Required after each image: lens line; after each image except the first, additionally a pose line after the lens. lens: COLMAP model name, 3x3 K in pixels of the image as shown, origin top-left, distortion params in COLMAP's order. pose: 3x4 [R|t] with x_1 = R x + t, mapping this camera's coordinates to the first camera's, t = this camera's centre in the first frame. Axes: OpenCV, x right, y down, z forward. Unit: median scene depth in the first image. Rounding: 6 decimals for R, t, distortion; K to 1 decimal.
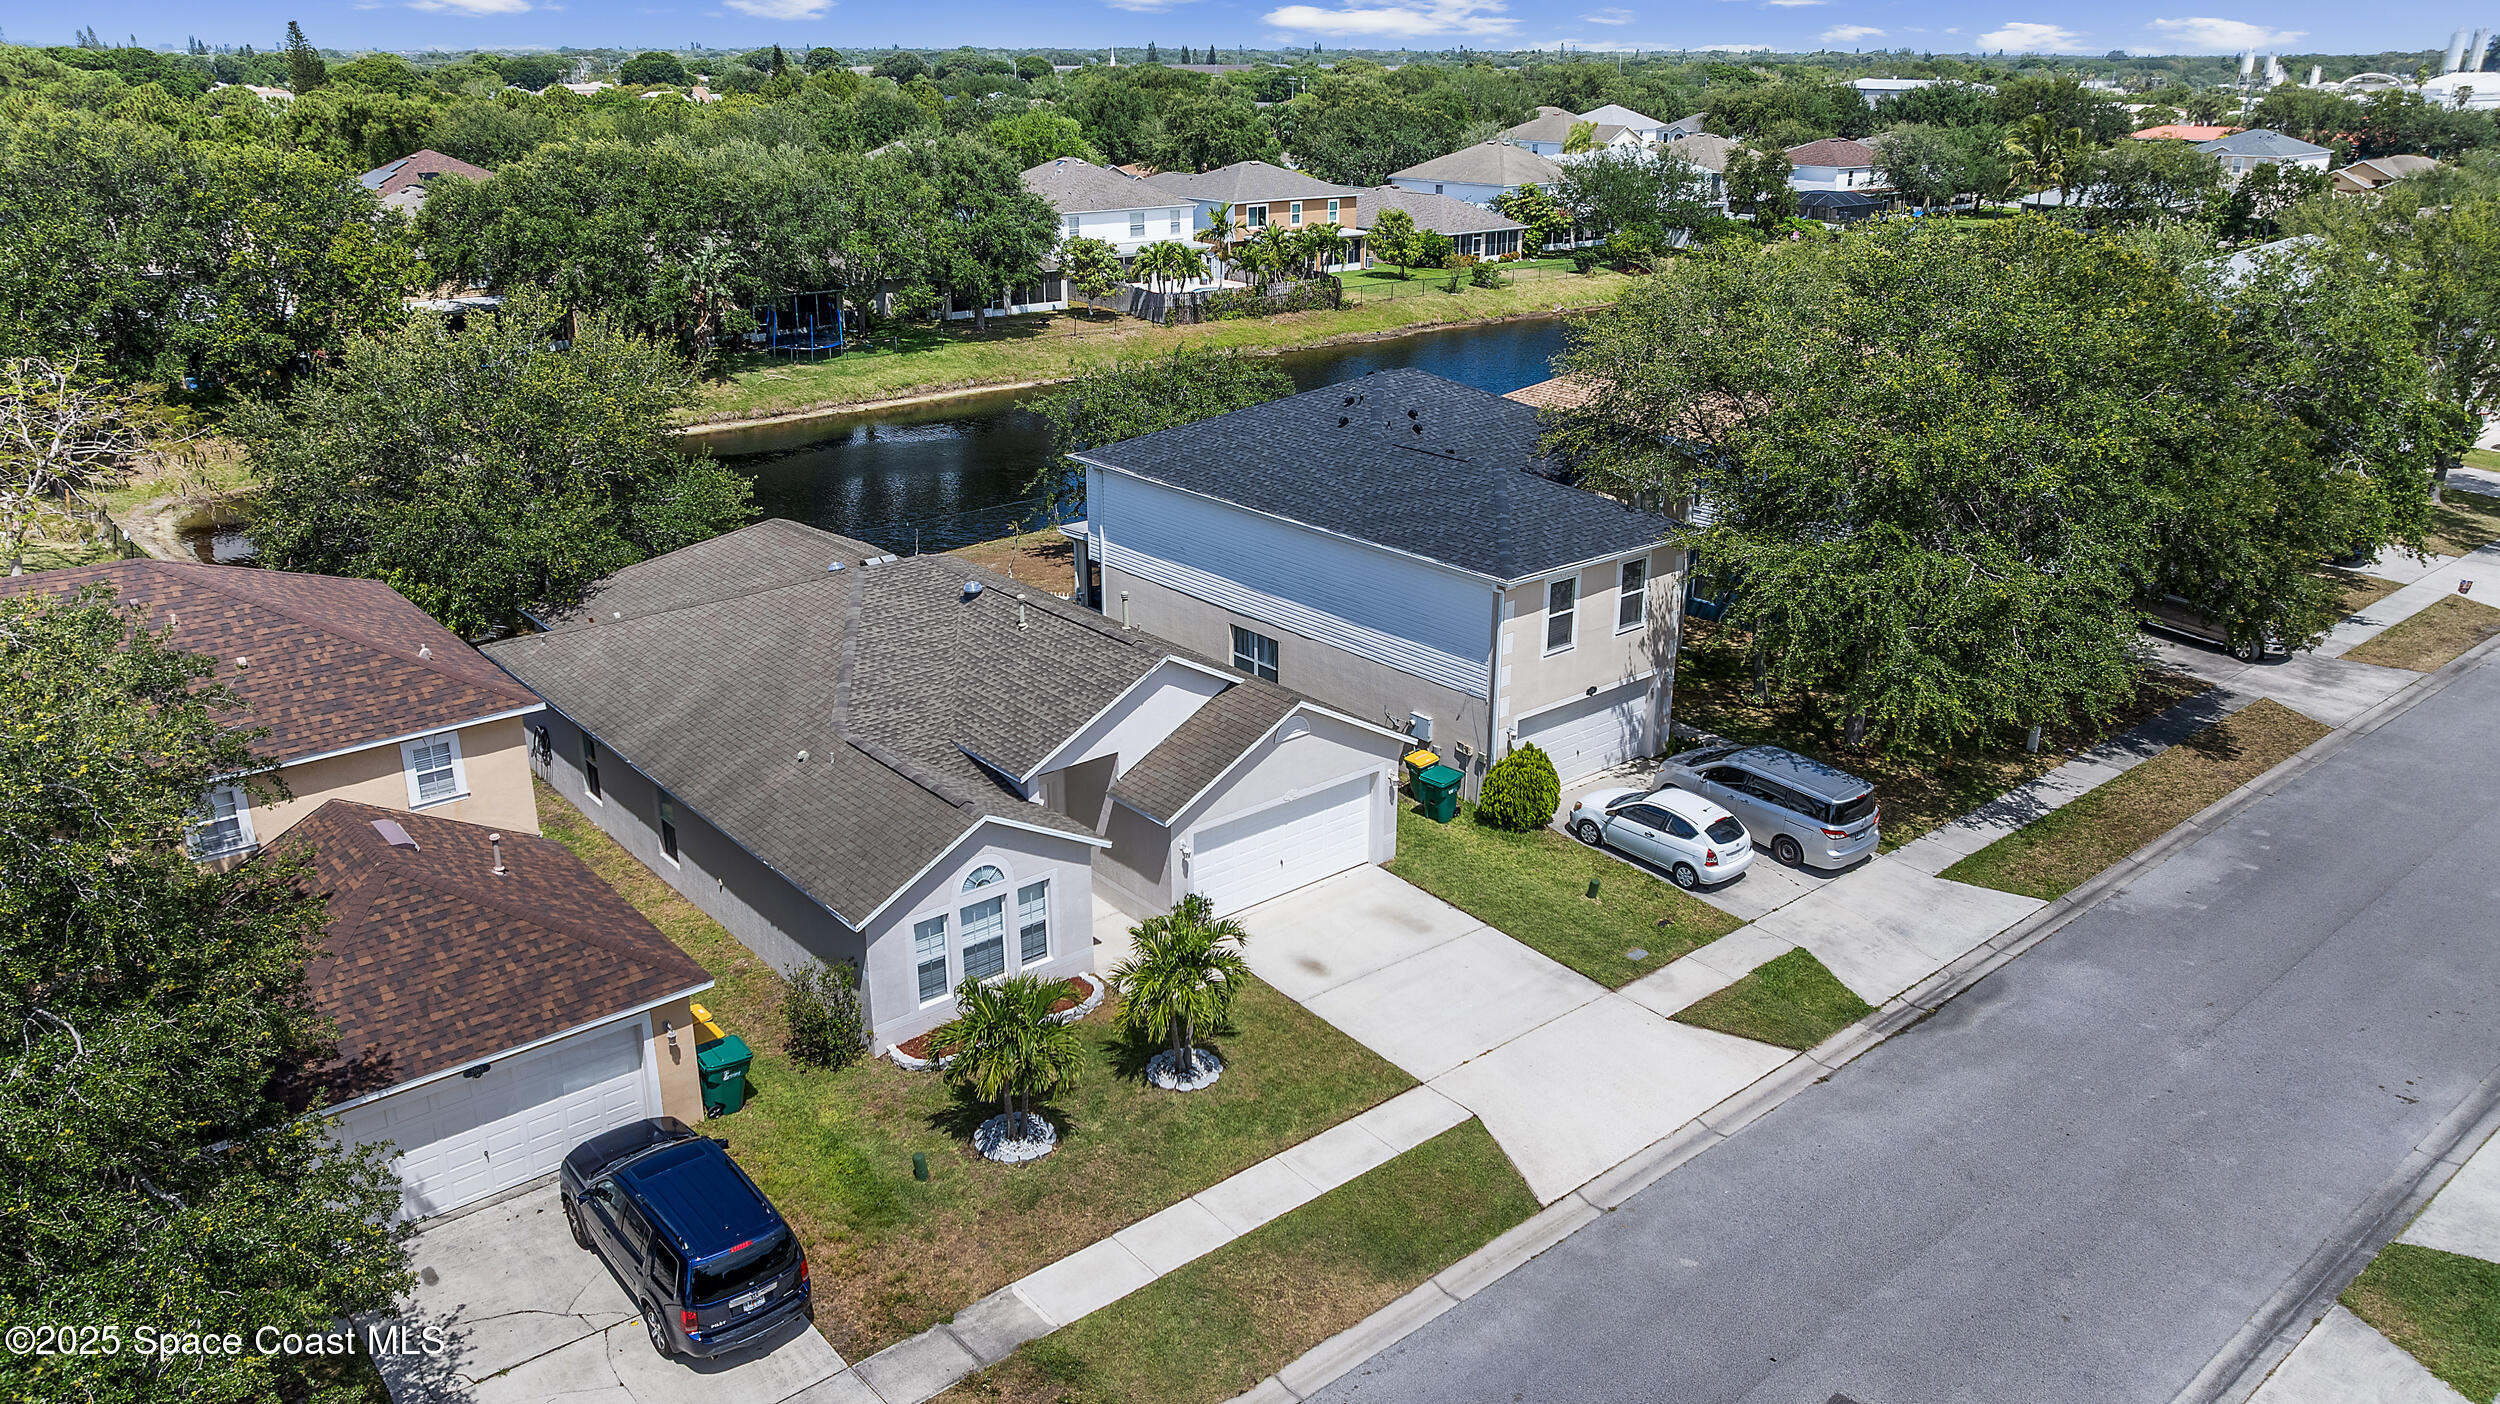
lens RADIAL K [[1794.2, 0, 1250.0], [0, 1794.2, 702.0], [0, 0, 1]] dist [-0.012409, 0.001868]
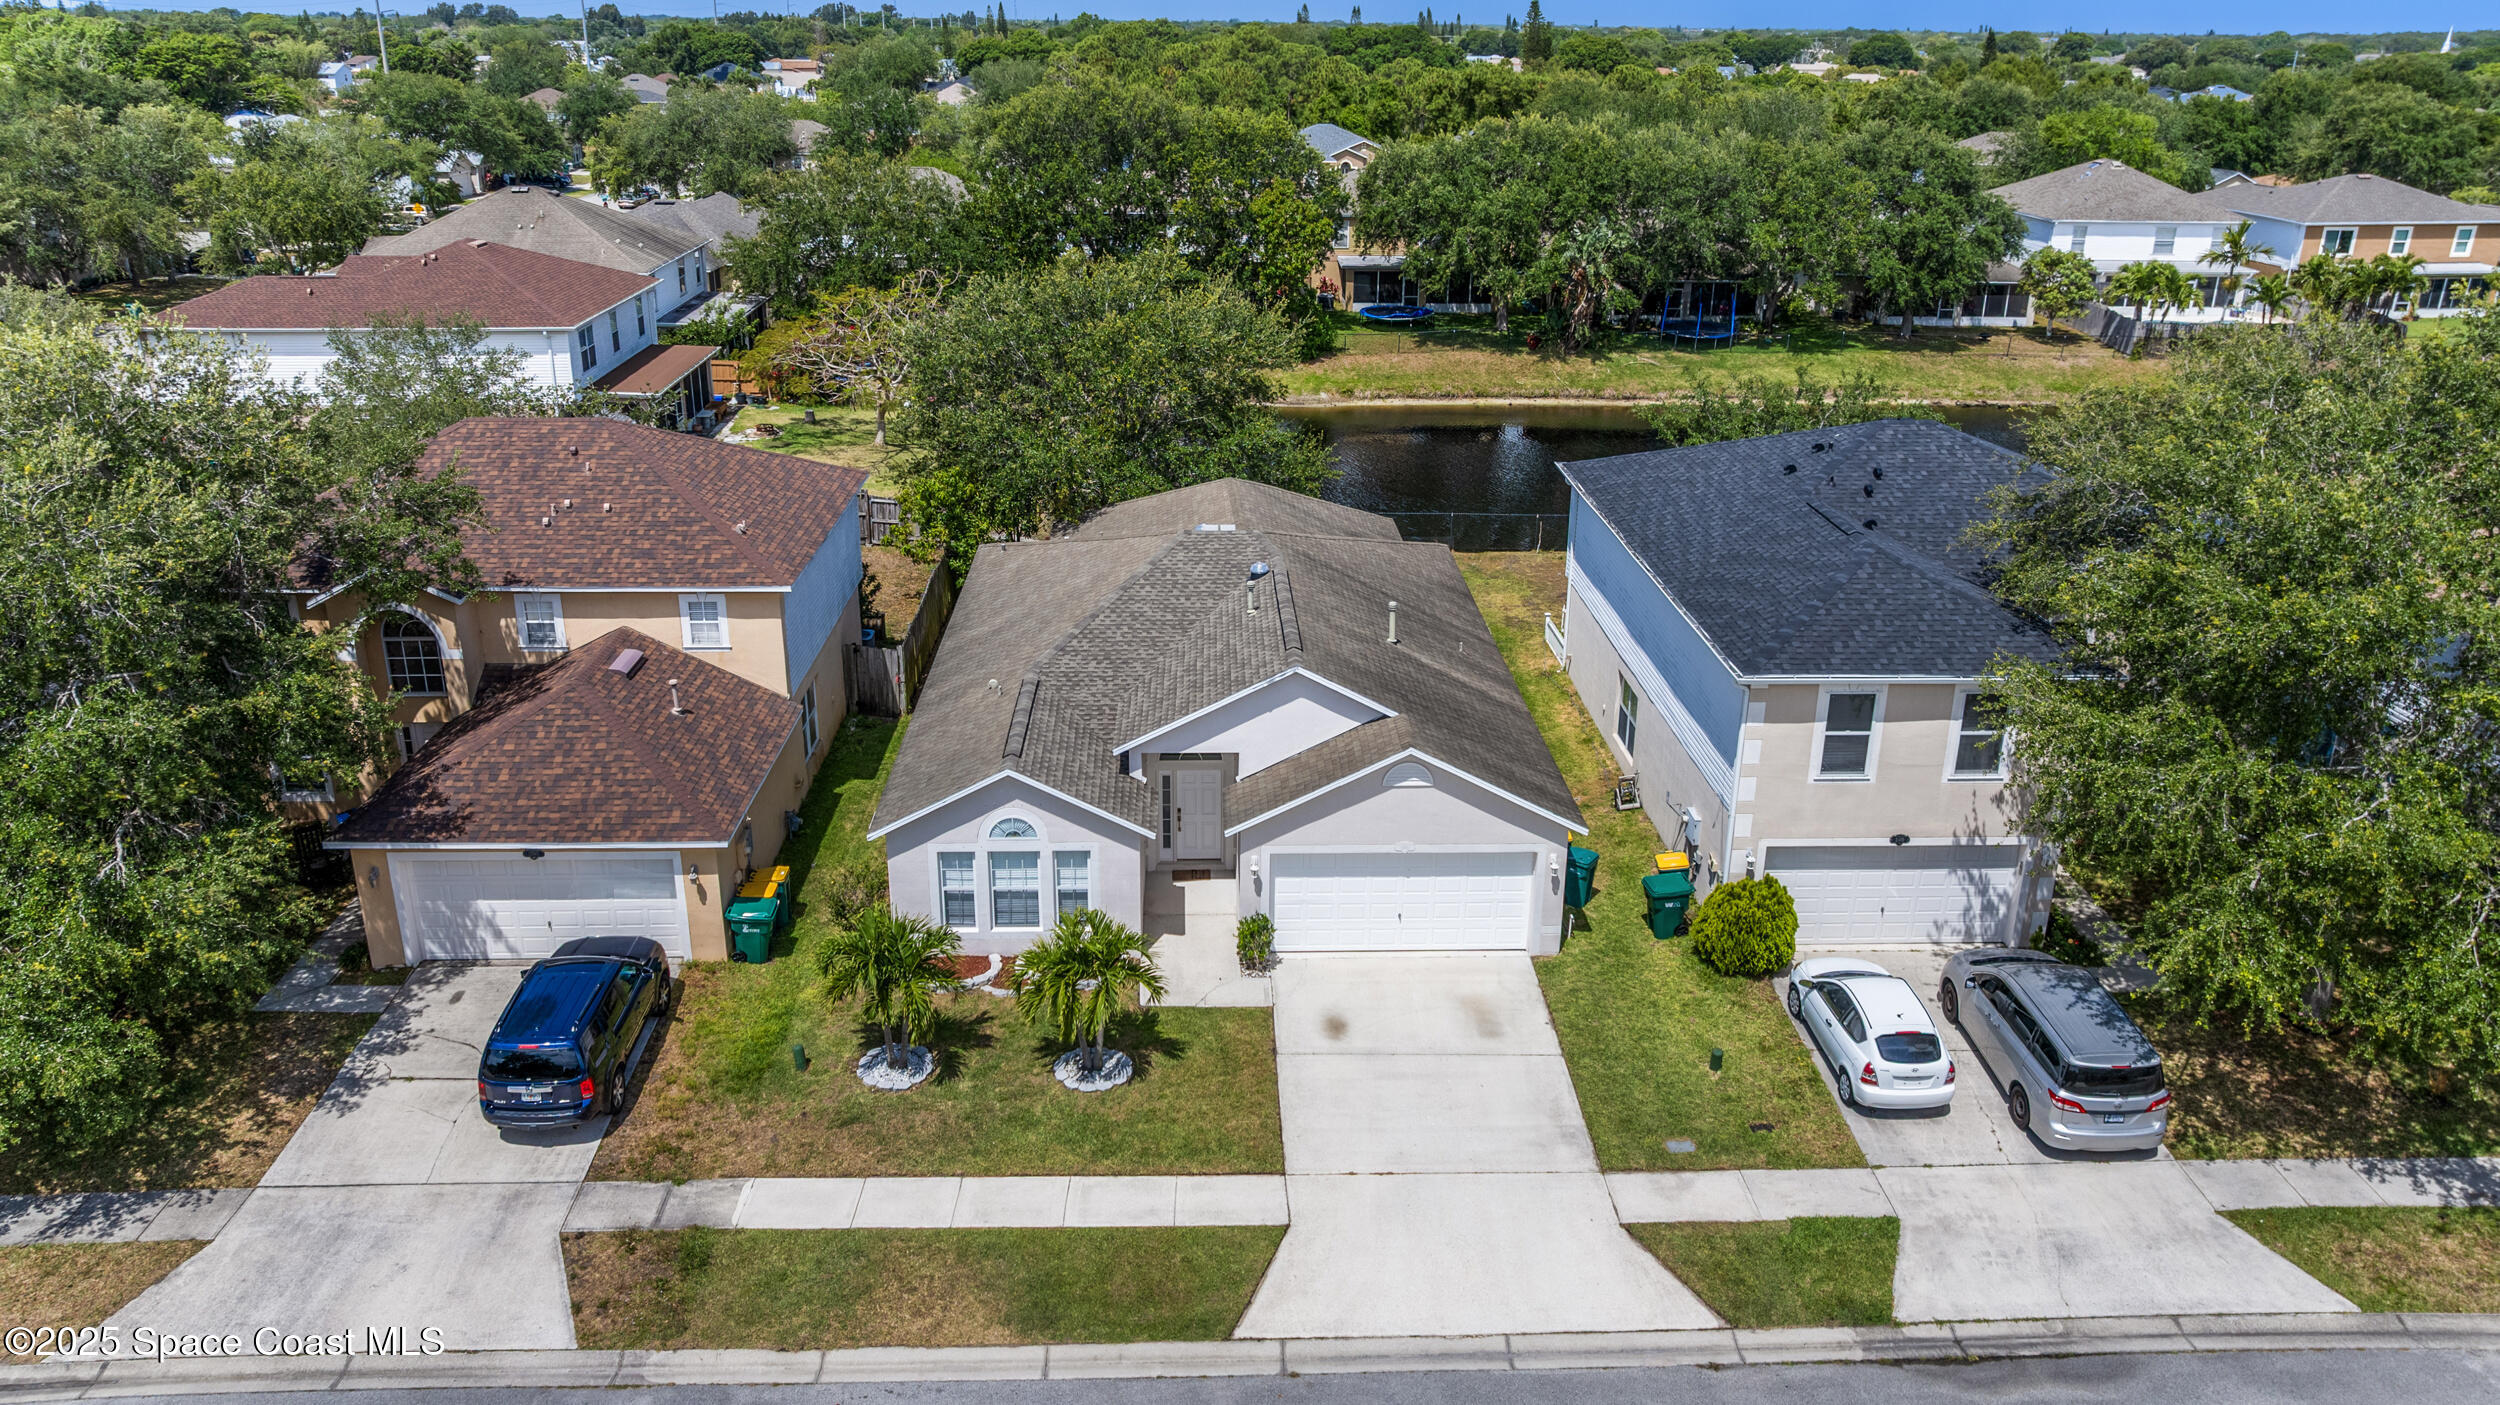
lens RADIAL K [[1794.2, 0, 1250.0], [0, 1794.2, 702.5], [0, 0, 1]] dist [-0.012409, 0.001868]
pose [[0.783261, 0.225828, -0.579228, 0.461589], [-0.220075, 0.972081, 0.081396, -0.074904], [0.581438, 0.063719, 0.811092, 0.196466]]
